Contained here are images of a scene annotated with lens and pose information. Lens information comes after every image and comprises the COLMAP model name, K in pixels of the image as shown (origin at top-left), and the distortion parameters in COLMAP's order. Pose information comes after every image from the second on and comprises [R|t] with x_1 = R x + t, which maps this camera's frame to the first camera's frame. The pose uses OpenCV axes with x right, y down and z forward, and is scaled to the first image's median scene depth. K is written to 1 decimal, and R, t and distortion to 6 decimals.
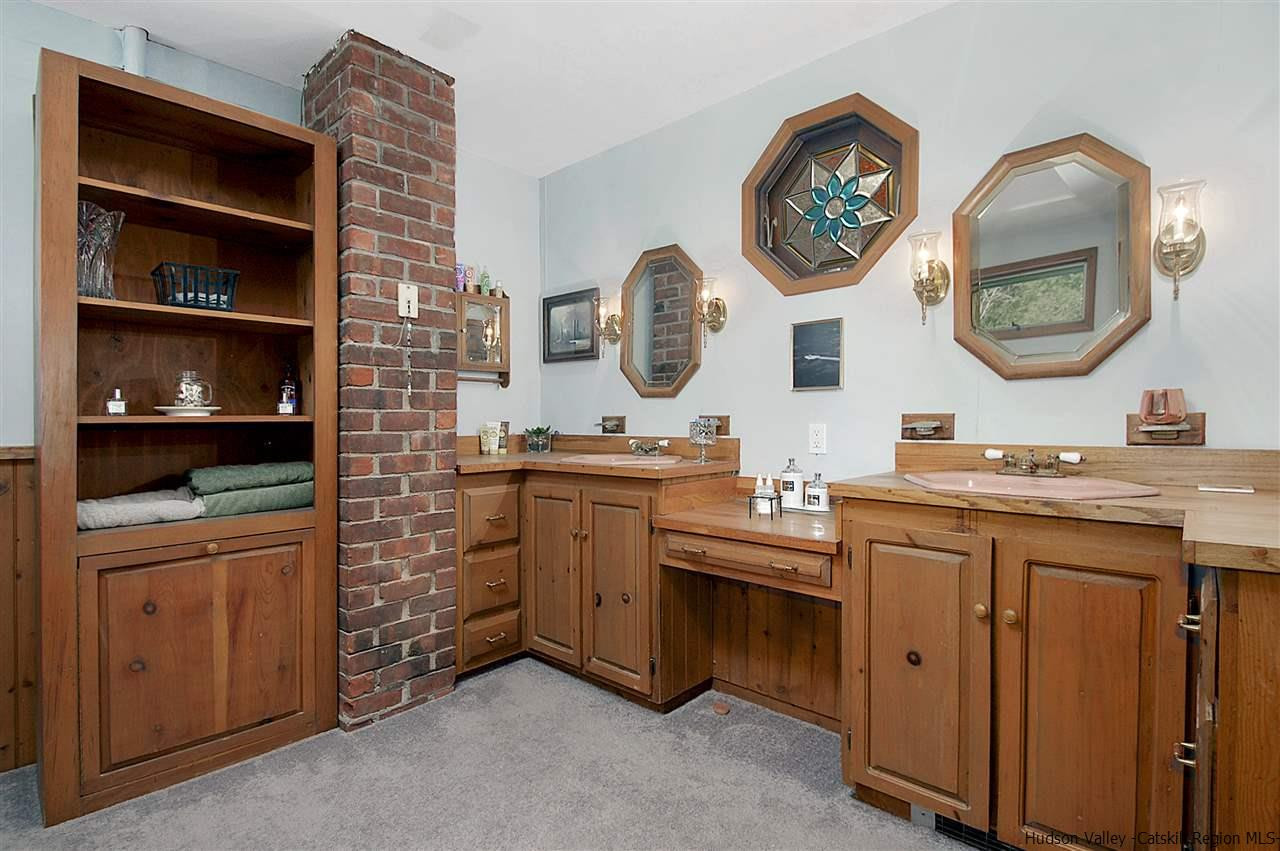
lens RADIAL K [[605.9, 0, 633.1], [0, 605.9, 437.1], [0, 0, 1]] dist [0.037900, -0.035425]
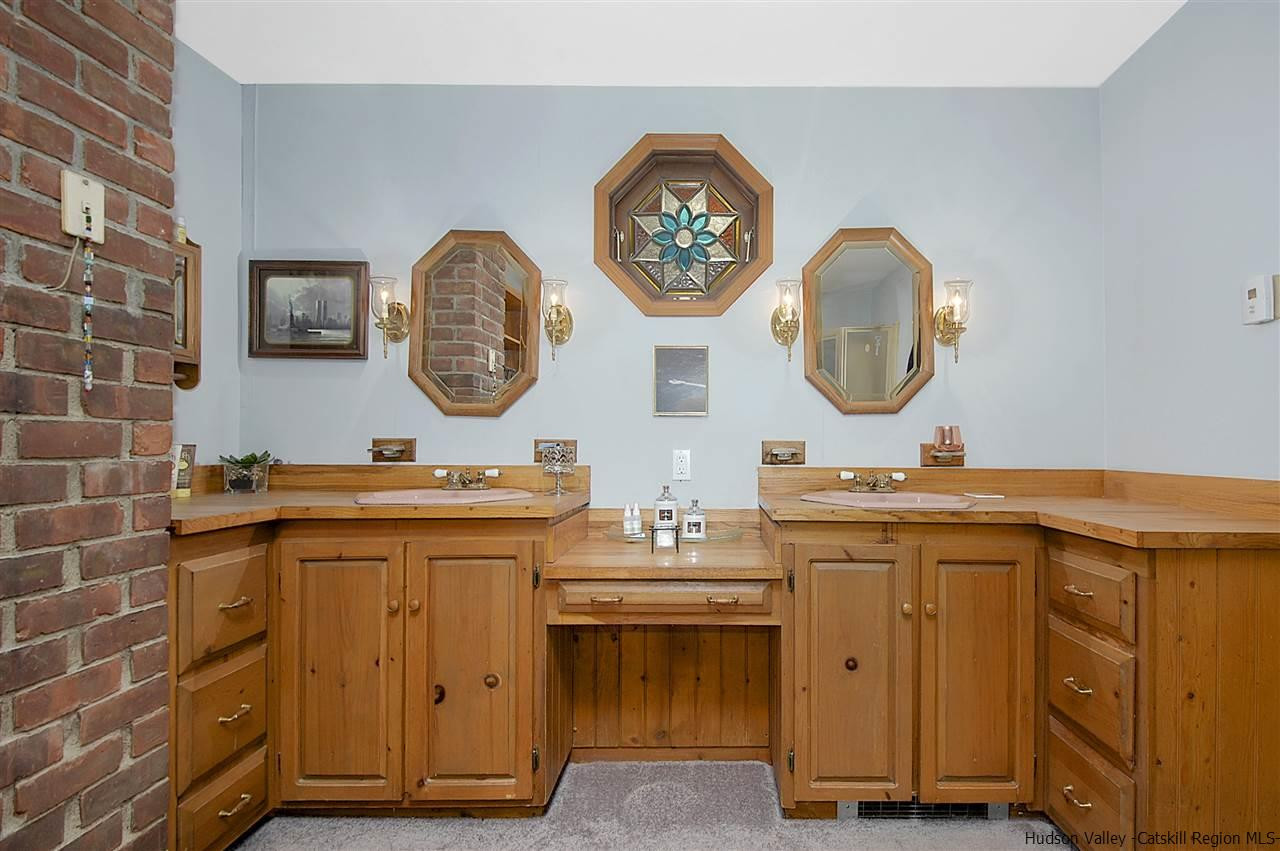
lens RADIAL K [[586.5, 0, 678.8], [0, 586.5, 444.0], [0, 0, 1]] dist [0.028520, -0.019218]
pose [[0.730710, 0.012121, 0.682581, -0.340962], [0.012220, 0.999450, -0.030829, -0.001772], [-0.682579, 0.030868, 0.730160, 0.297564]]
